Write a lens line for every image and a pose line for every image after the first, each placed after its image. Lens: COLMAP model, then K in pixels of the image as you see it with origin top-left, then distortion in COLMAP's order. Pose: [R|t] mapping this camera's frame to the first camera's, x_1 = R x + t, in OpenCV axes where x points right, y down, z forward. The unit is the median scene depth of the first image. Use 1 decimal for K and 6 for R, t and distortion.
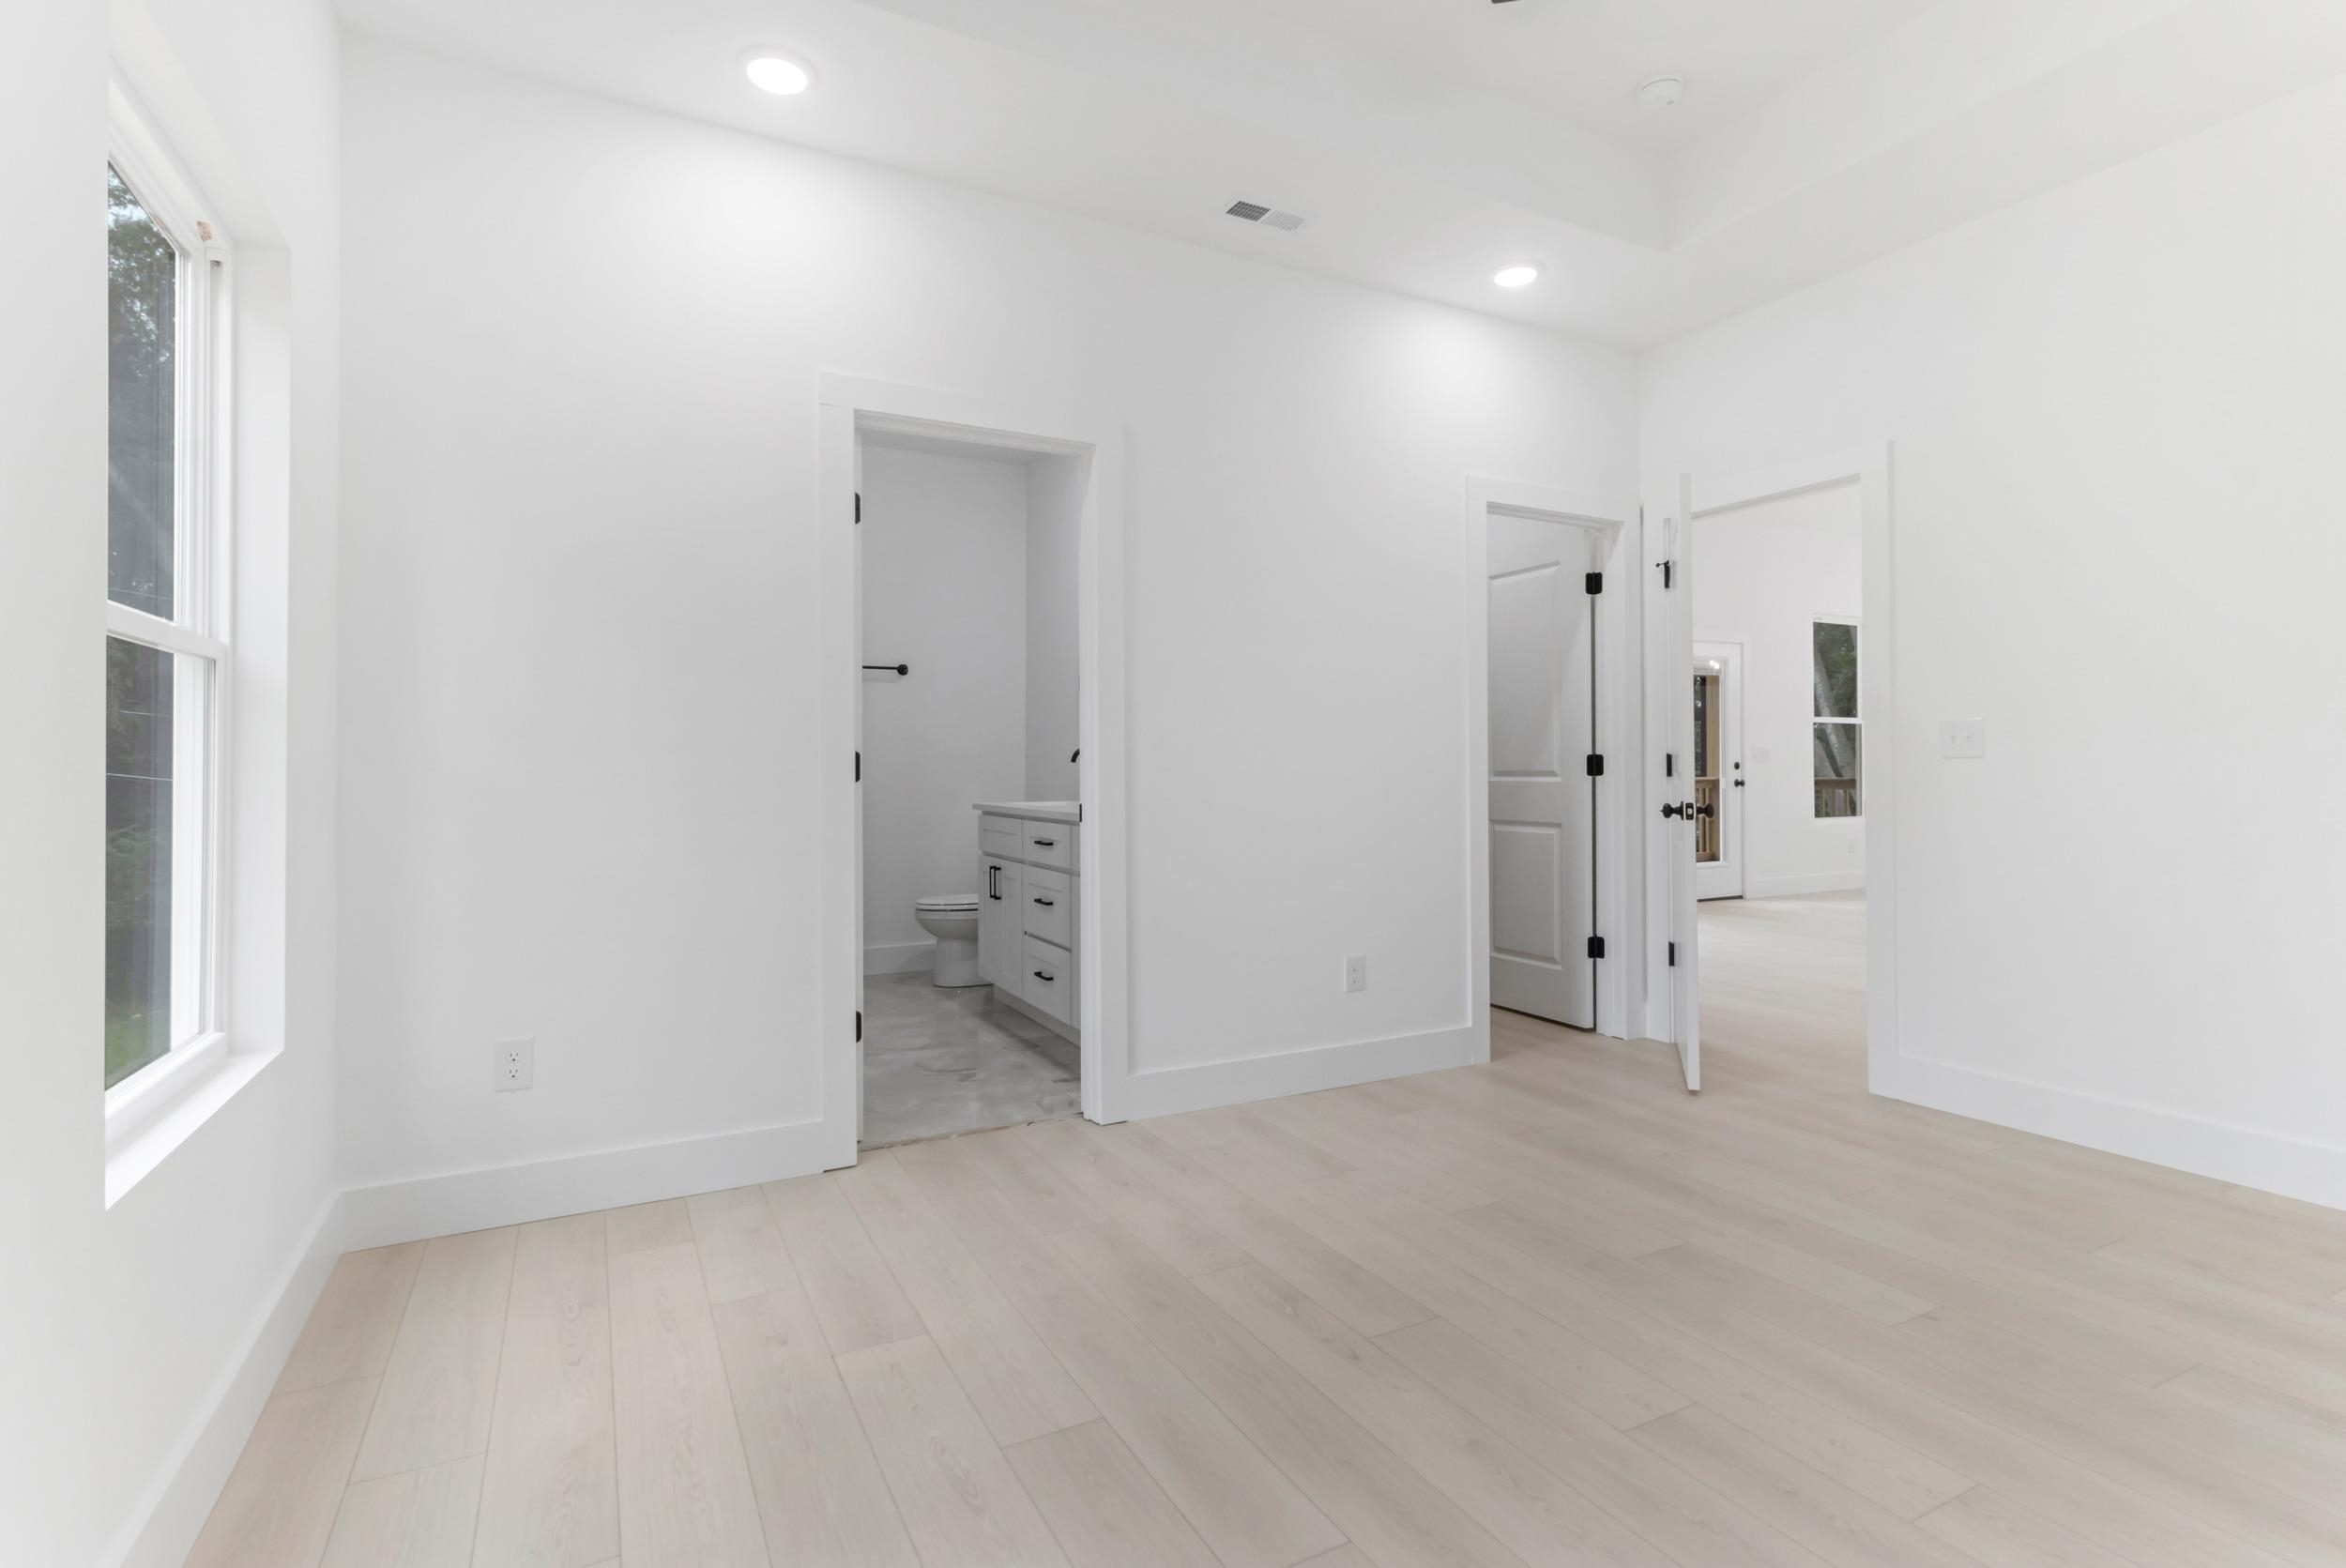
lens RADIAL K [[1146.3, 0, 1187.7], [0, 1146.3, 767.3], [0, 0, 1]] dist [0.014136, 0.000036]
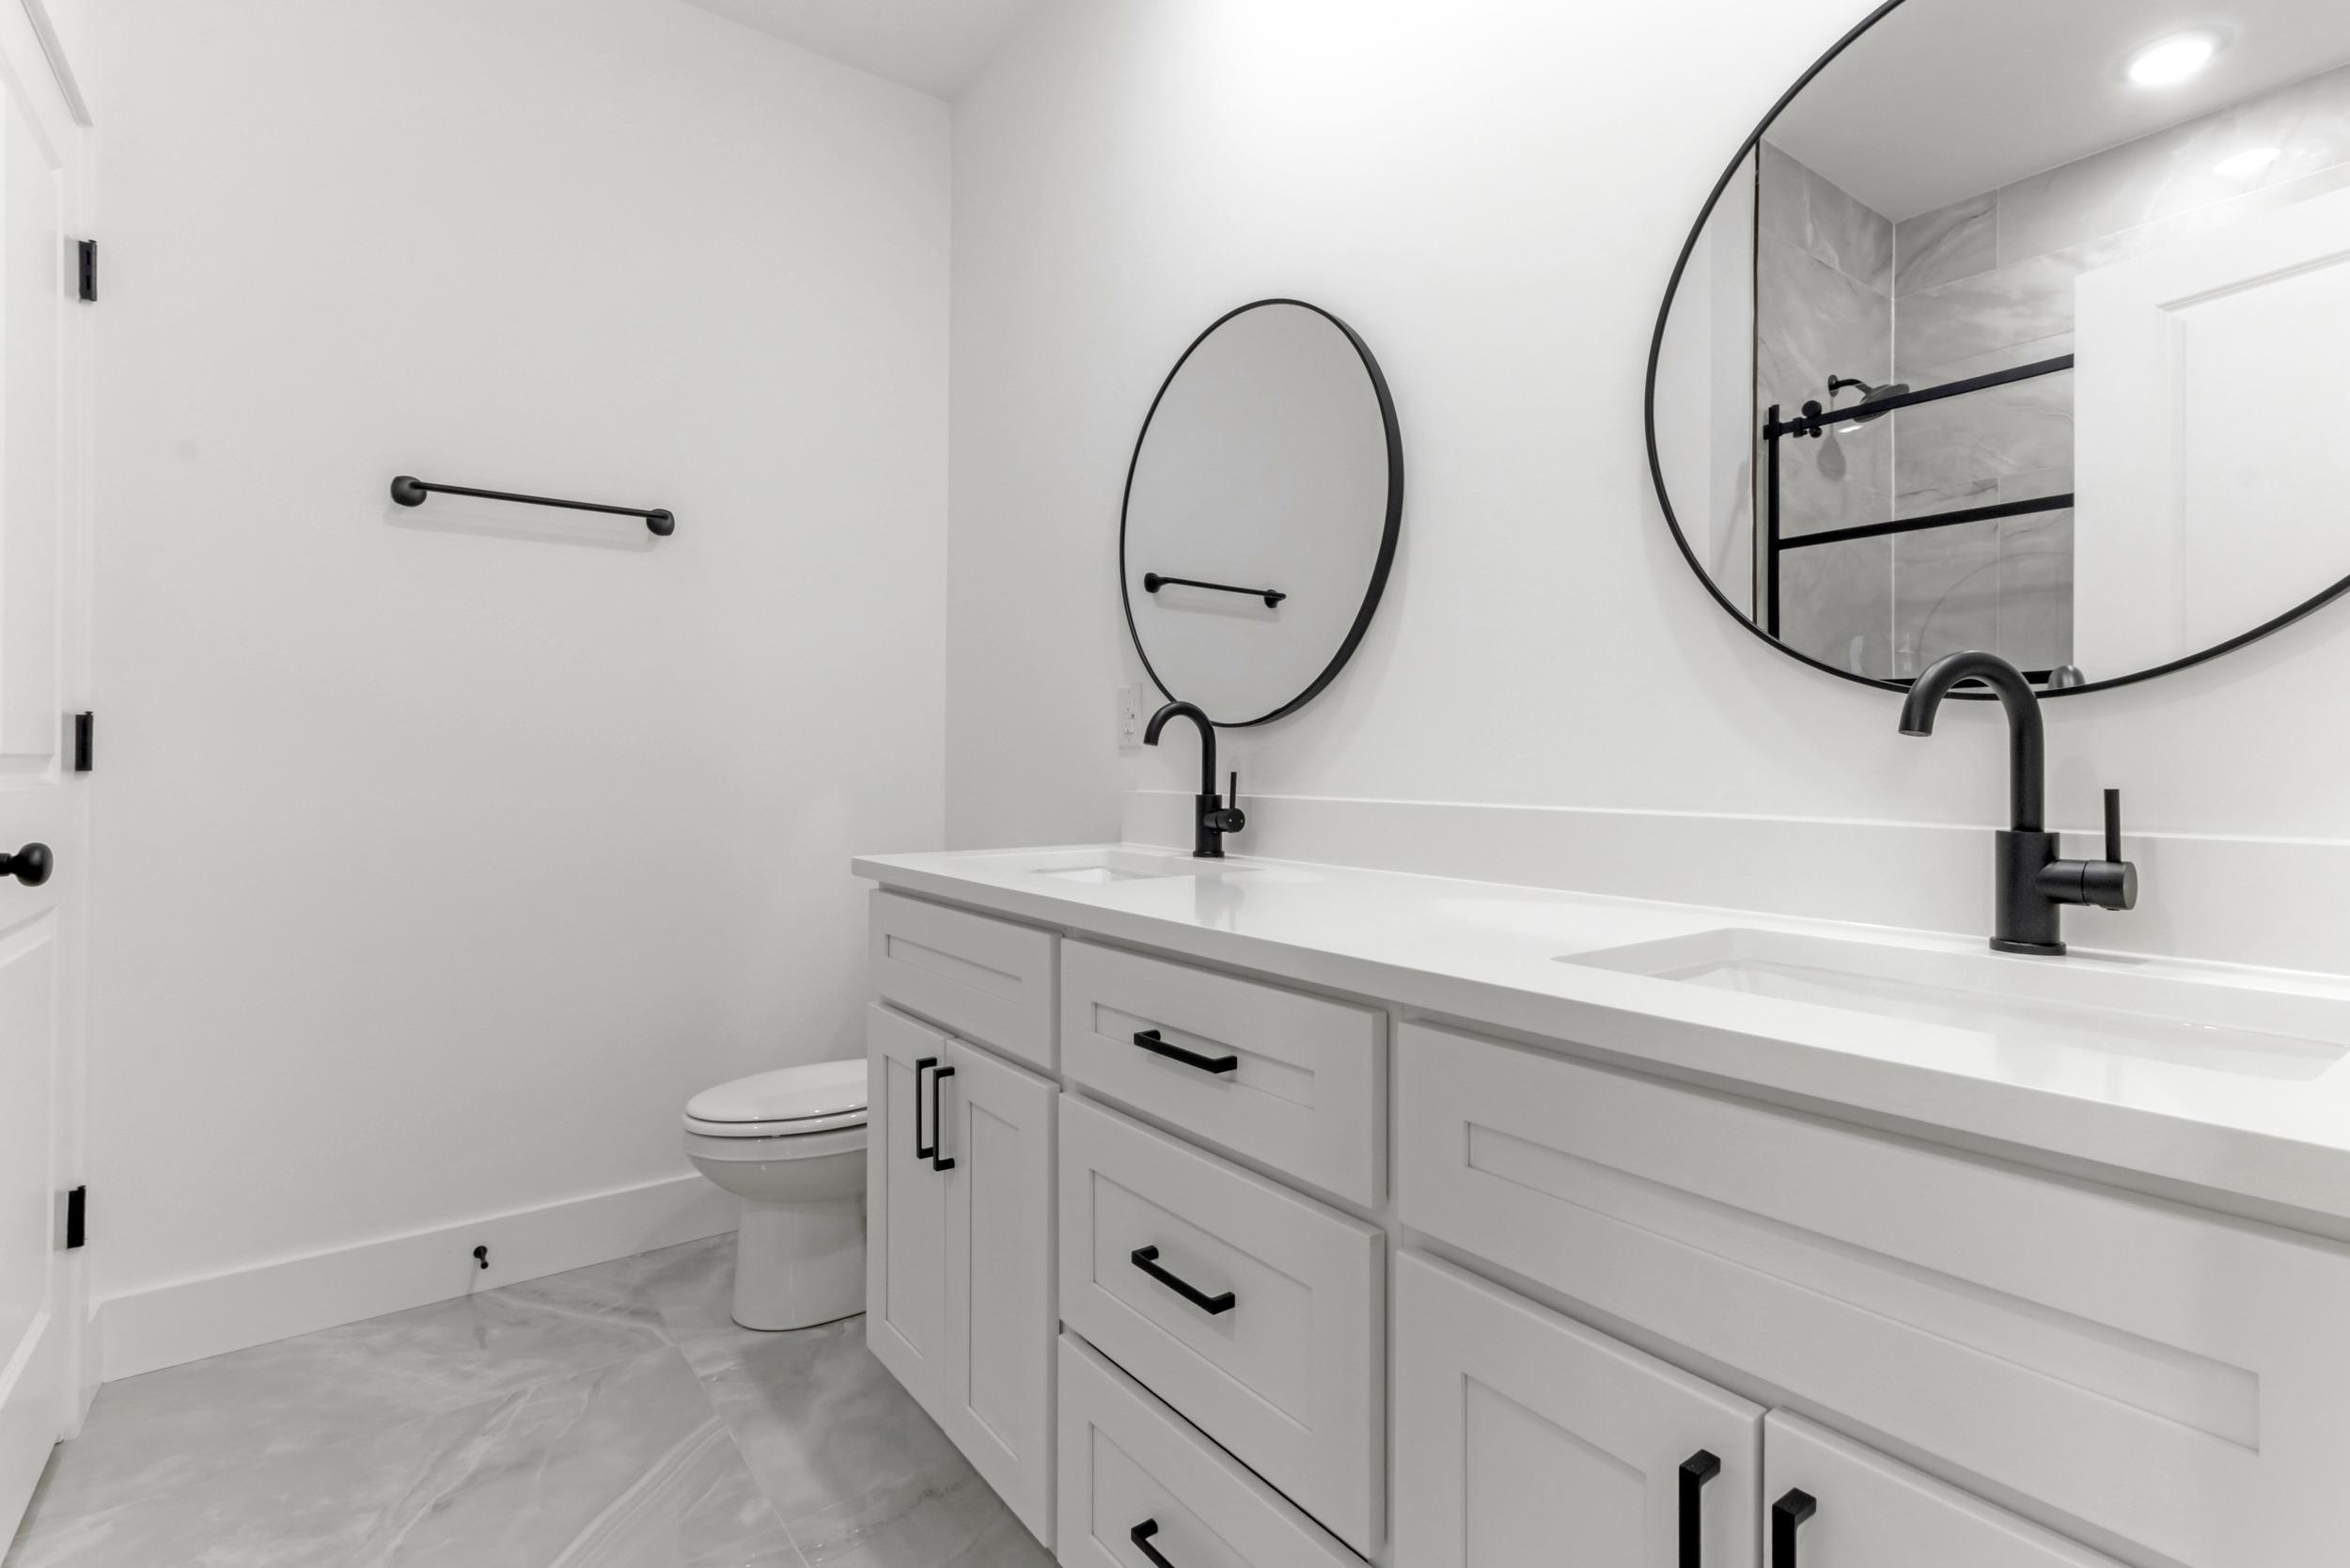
lens RADIAL K [[1148.3, 0, 1189.7], [0, 1148.3, 767.3], [0, 0, 1]] dist [0.014136, 0.000036]
pose [[0.987459, 0.006405, 0.157744, -0.141066], [-0.005961, 0.999977, -0.003288, 0.002485], [-0.157761, 0.002307, 0.987475, 0.631405]]
